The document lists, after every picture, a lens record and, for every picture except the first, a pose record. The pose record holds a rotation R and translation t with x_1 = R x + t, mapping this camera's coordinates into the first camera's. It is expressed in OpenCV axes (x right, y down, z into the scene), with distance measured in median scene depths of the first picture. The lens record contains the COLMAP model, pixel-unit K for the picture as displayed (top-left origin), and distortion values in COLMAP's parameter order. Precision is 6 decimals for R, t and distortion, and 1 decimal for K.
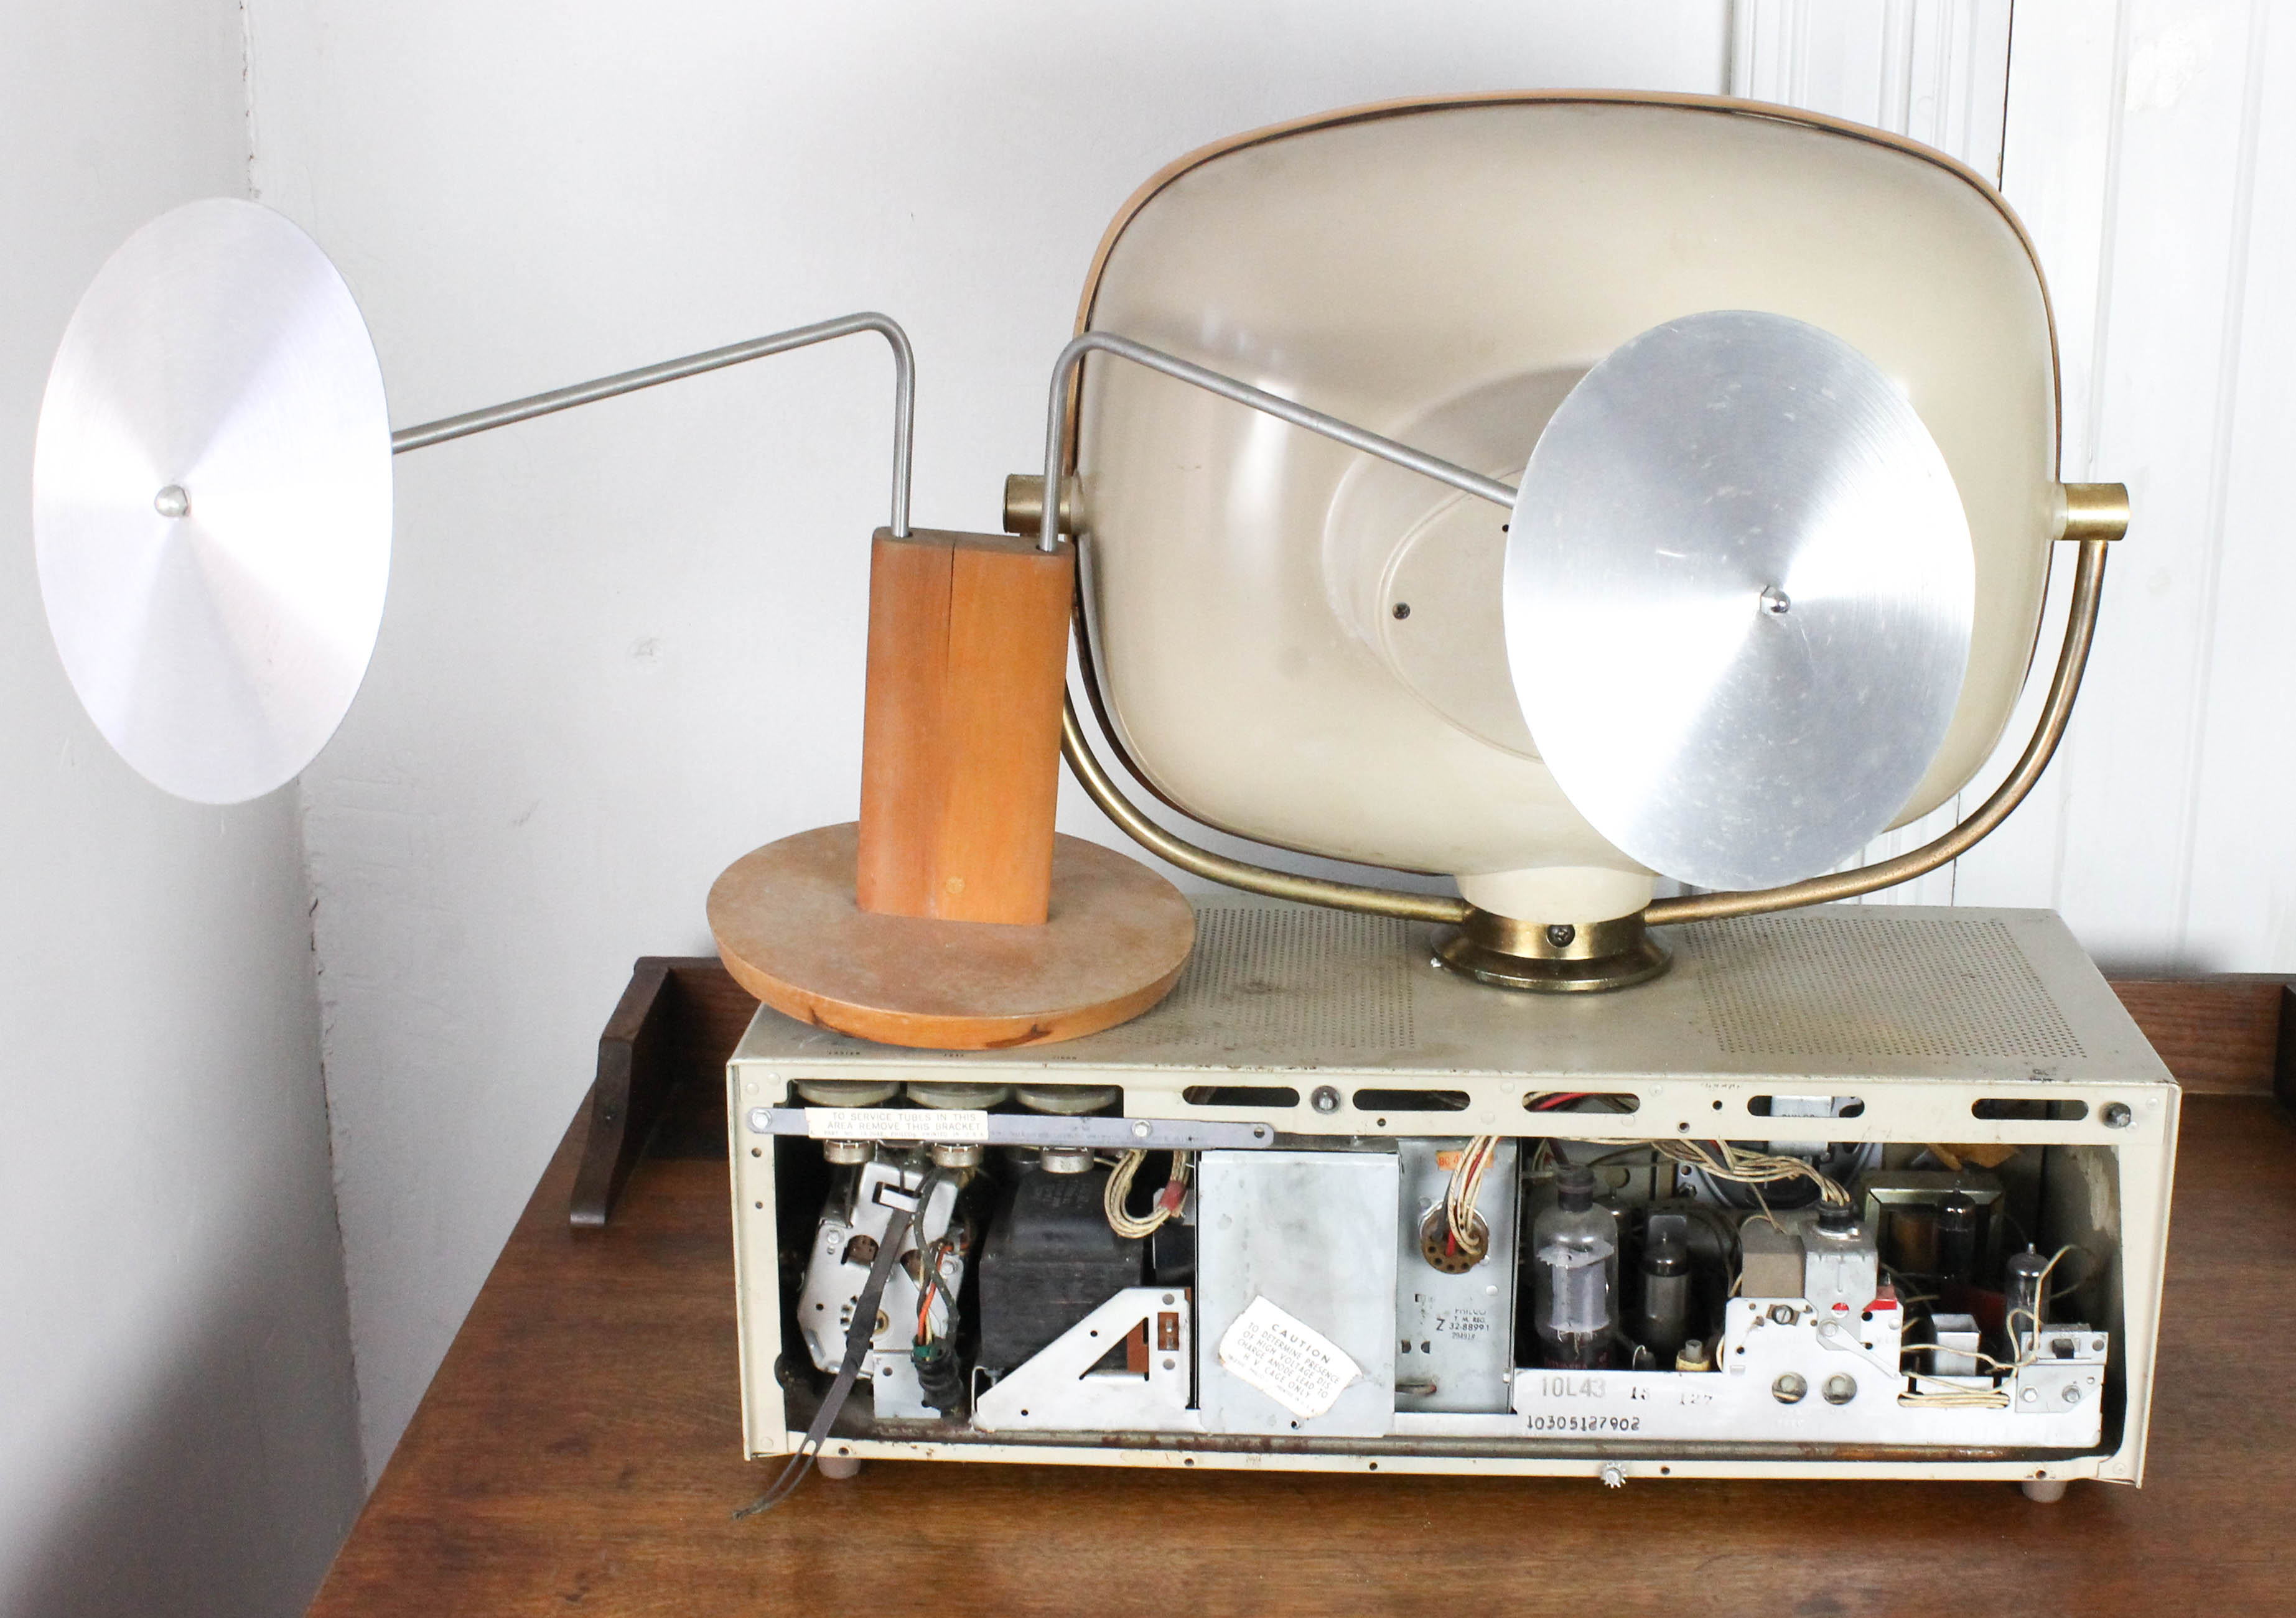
lens RADIAL K [[3274.6, 0, 1262.3], [0, 3274.6, 783.4], [0, 0, 1]] dist [-0.089326, 0.000000]
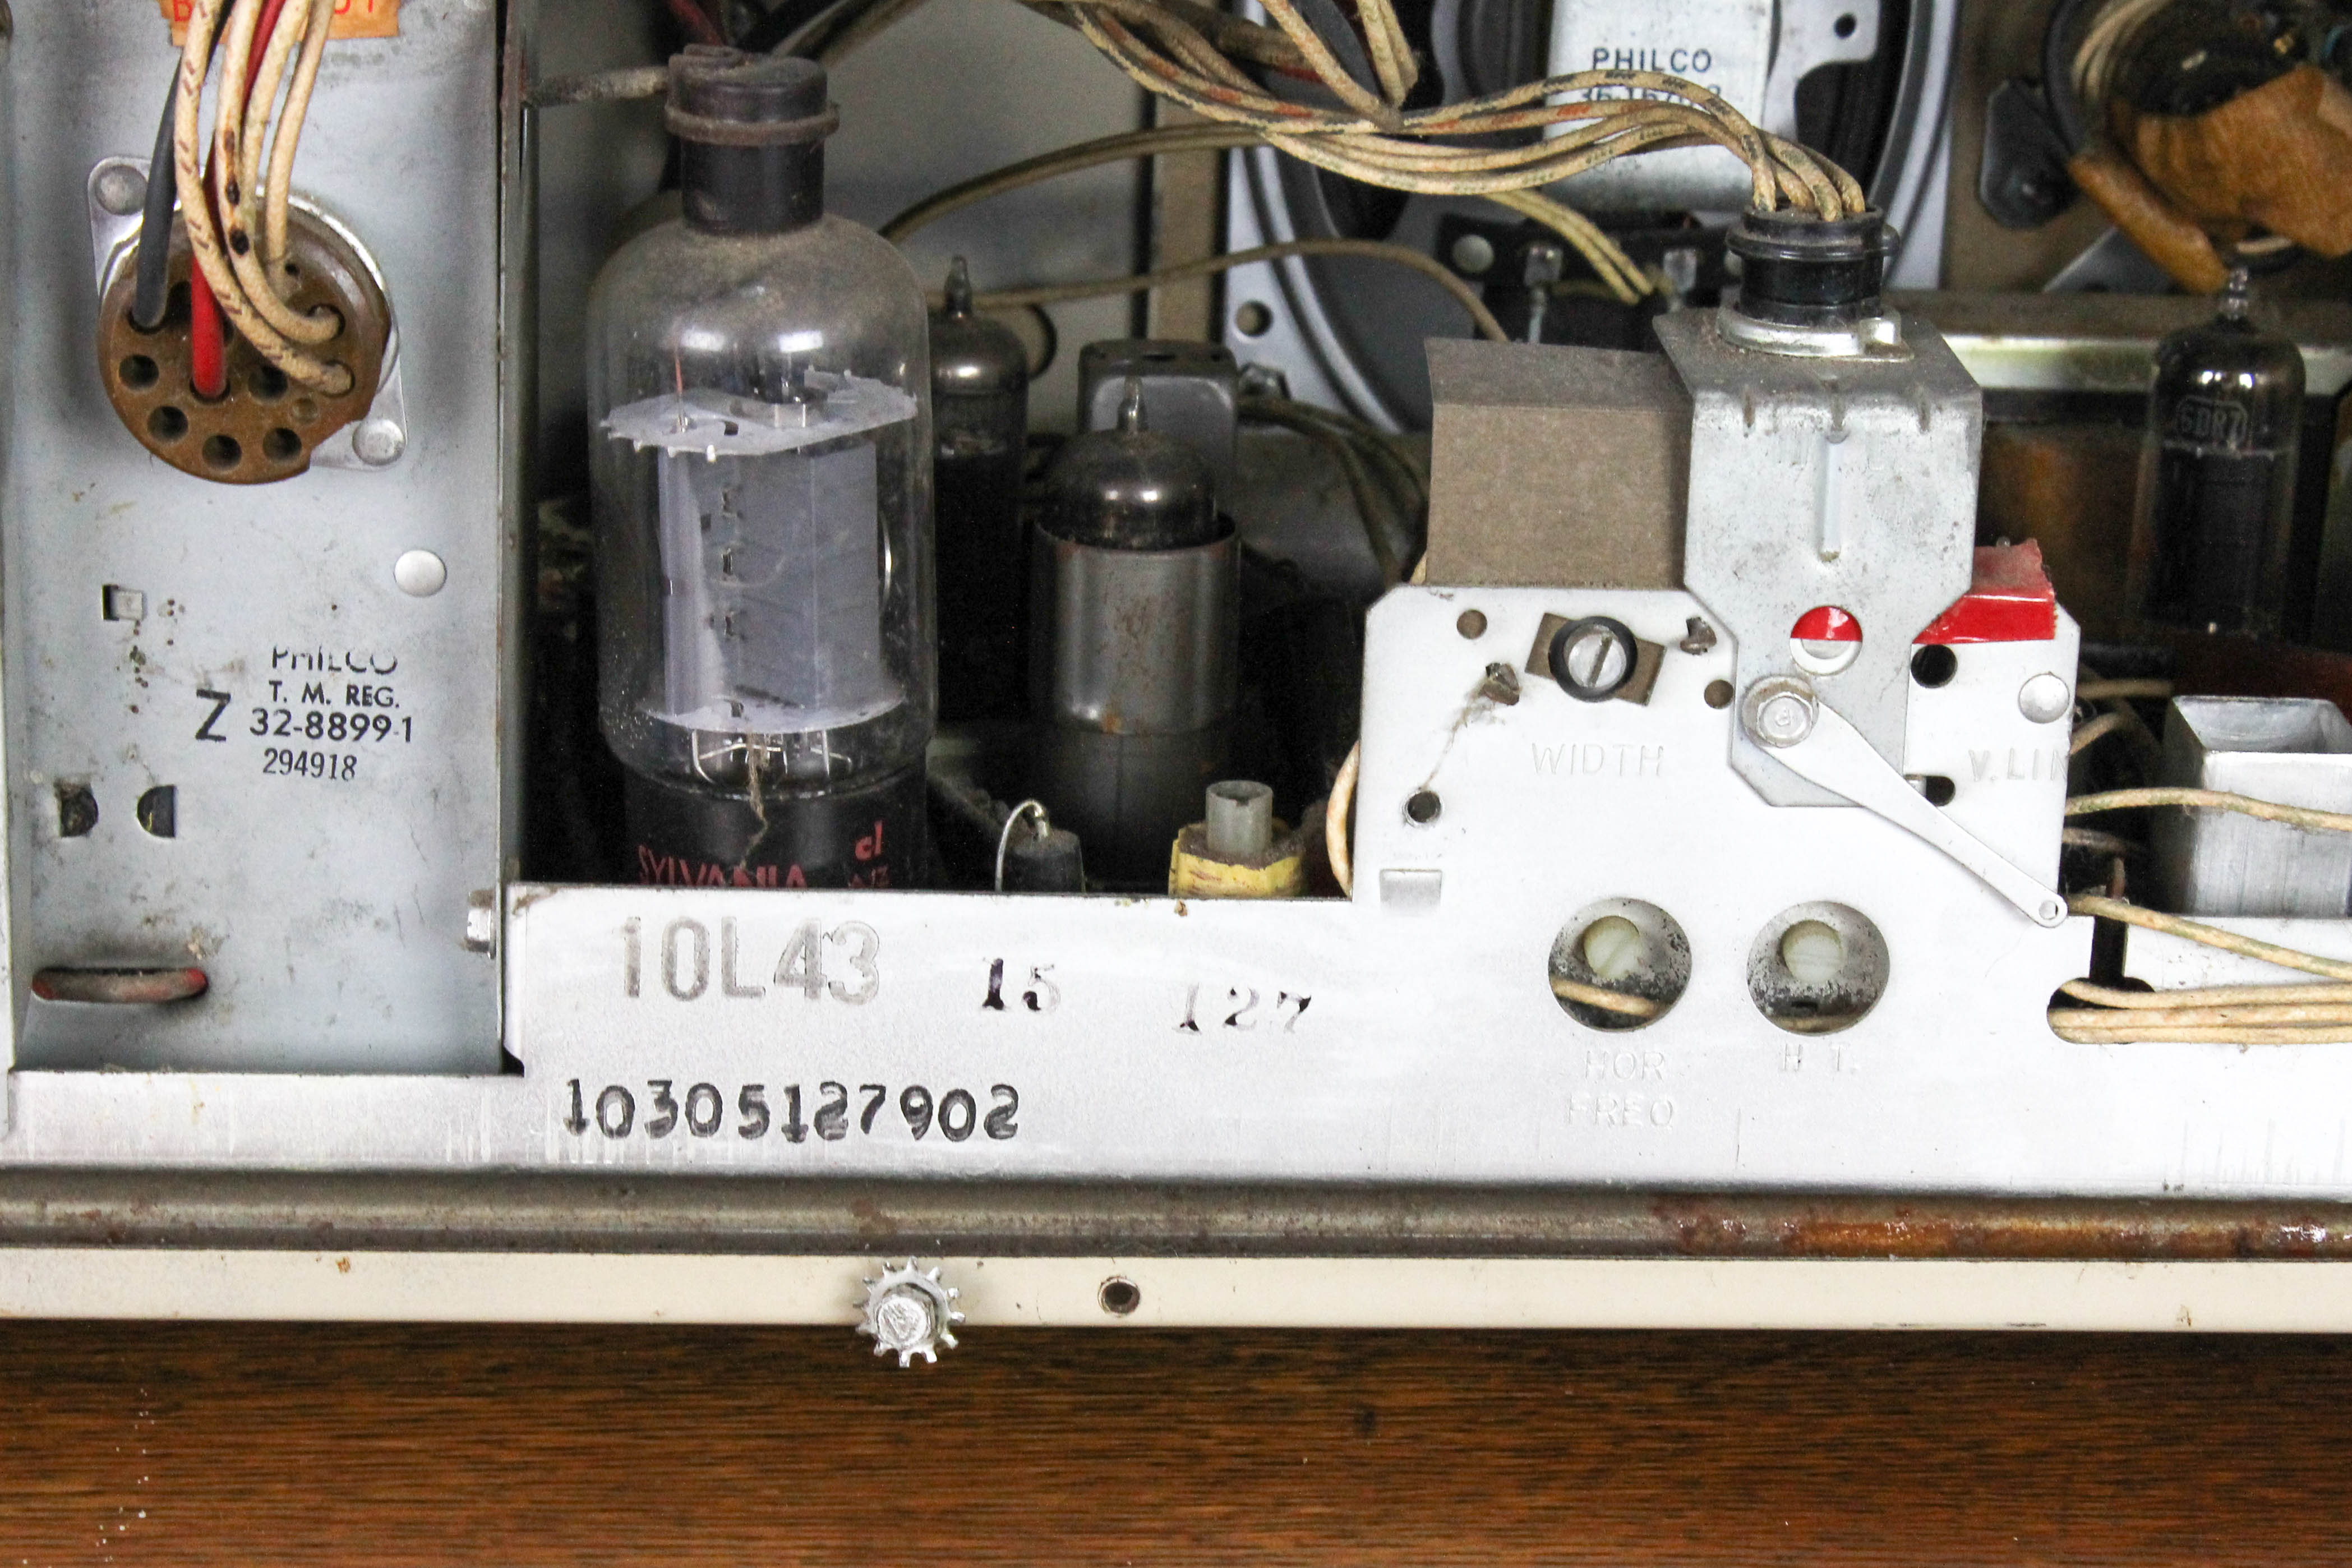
lens RADIAL K [[5792.0, 0, 1188.6], [0, 5792.0, 780.0], [0, 0, 1]] dist [0.078671, 0.000000]
pose [[0.995895, -0.000104, 0.090514, 0.088897], [-0.005594, 0.998017, 0.062692, 0.143995], [-0.090341, -0.062941, 0.993920, 0.562867]]
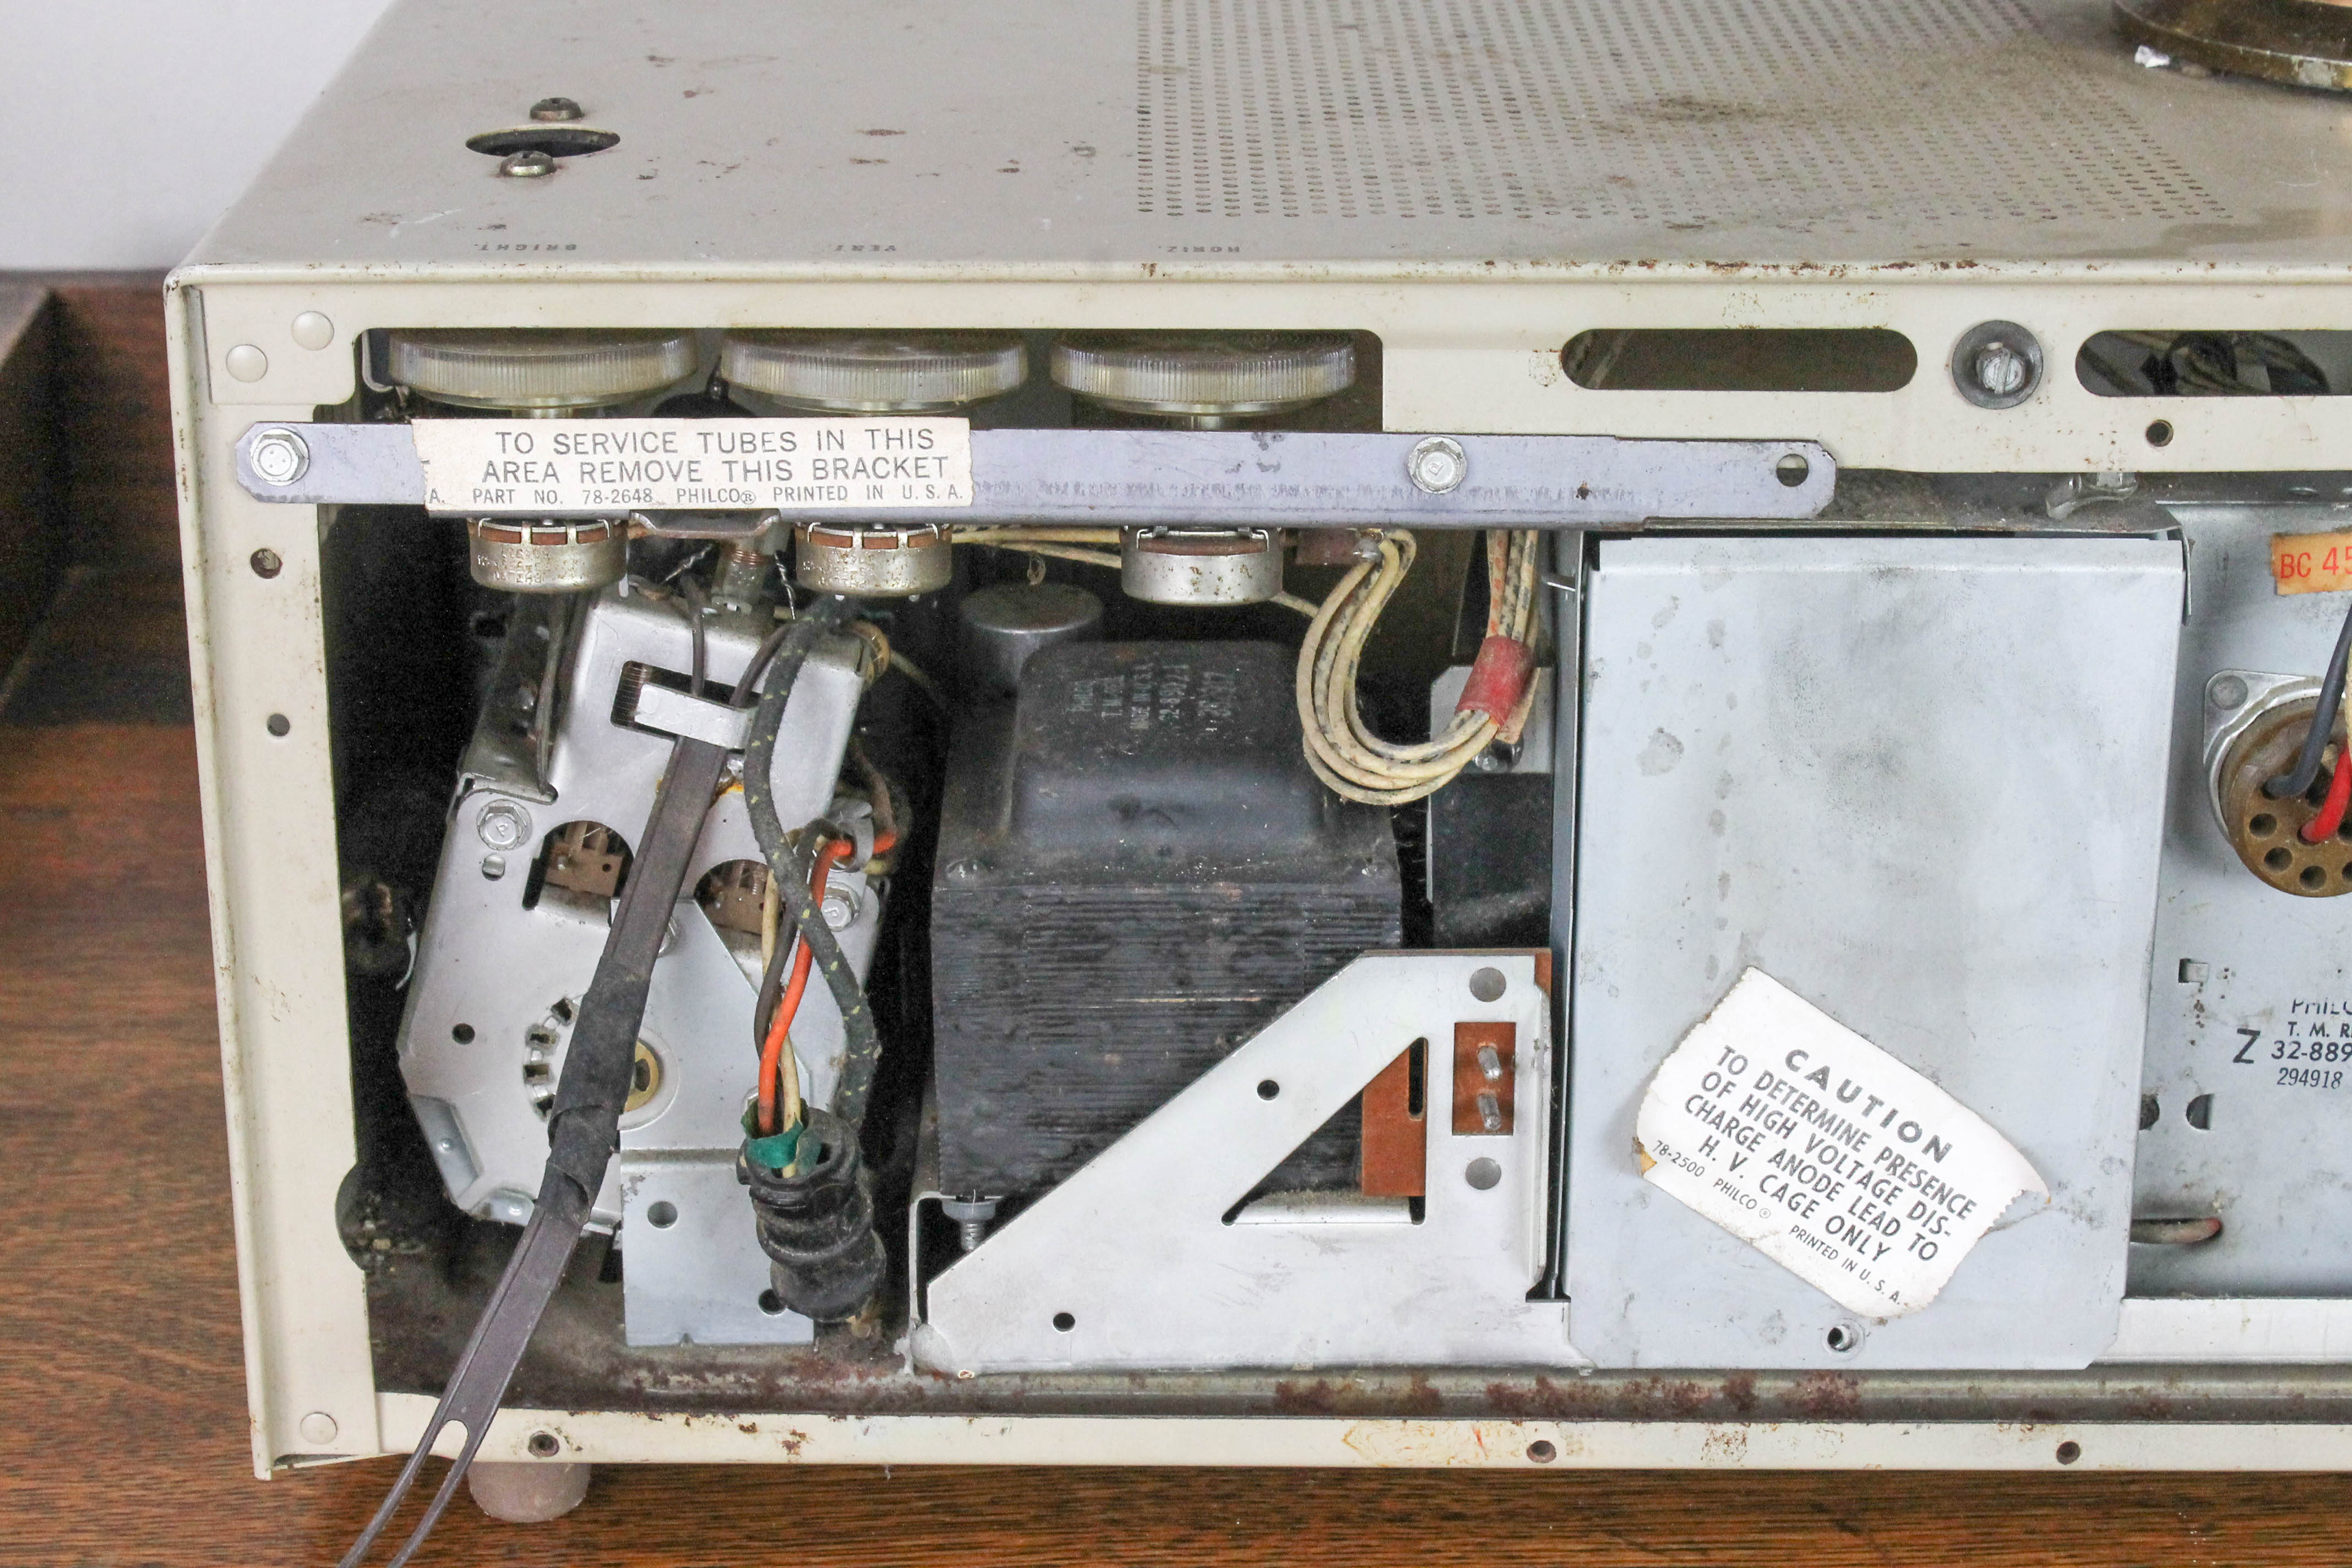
lens RADIAL K [[4688.3, 0, 1187.7], [0, 4688.3, 803.0], [0, 0, 1]] dist [0.002208, 0.000000]
pose [[0.999093, -0.017013, 0.039023, -0.078878], [0.013546, 0.996076, 0.087460, 0.095003], [-0.040357, -0.086852, 0.995403, 0.510112]]
